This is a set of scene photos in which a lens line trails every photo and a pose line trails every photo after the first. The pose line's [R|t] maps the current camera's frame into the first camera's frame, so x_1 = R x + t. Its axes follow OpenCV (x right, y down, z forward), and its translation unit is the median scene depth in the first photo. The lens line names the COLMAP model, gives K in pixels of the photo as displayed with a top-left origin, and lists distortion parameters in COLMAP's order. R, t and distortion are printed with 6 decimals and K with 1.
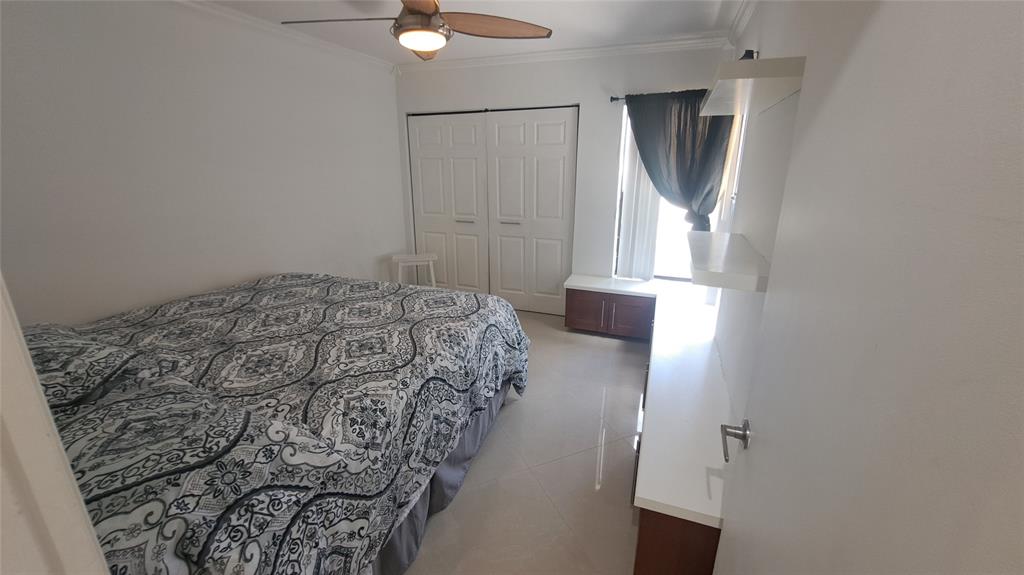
lens RADIAL K [[405.2, 0, 507.9], [0, 405.2, 283.9], [0, 0, 1]] dist [-0.014619, -0.000557]
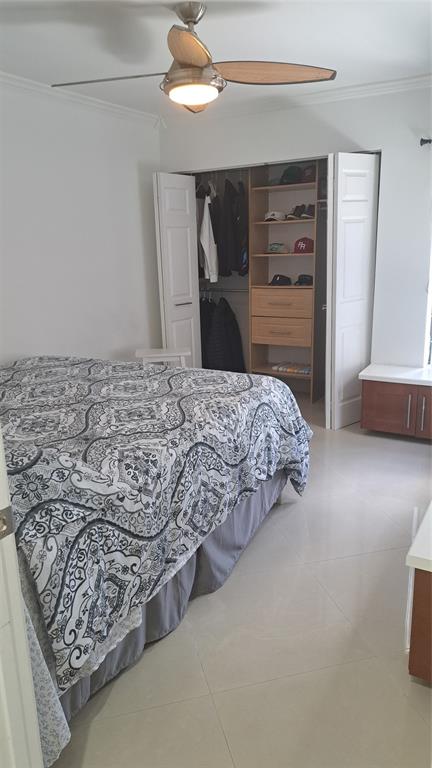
lens RADIAL K [[535.1, 0, 218.6], [0, 535.1, 385.2], [0, 0, 1]] dist [0.074888, -0.001565]
pose [[0.989232, 0.008724, -0.146097, 0.043528], [-0.011858, 0.999718, -0.020596, 0.113394], [0.145876, 0.022107, 0.989056, -0.275136]]
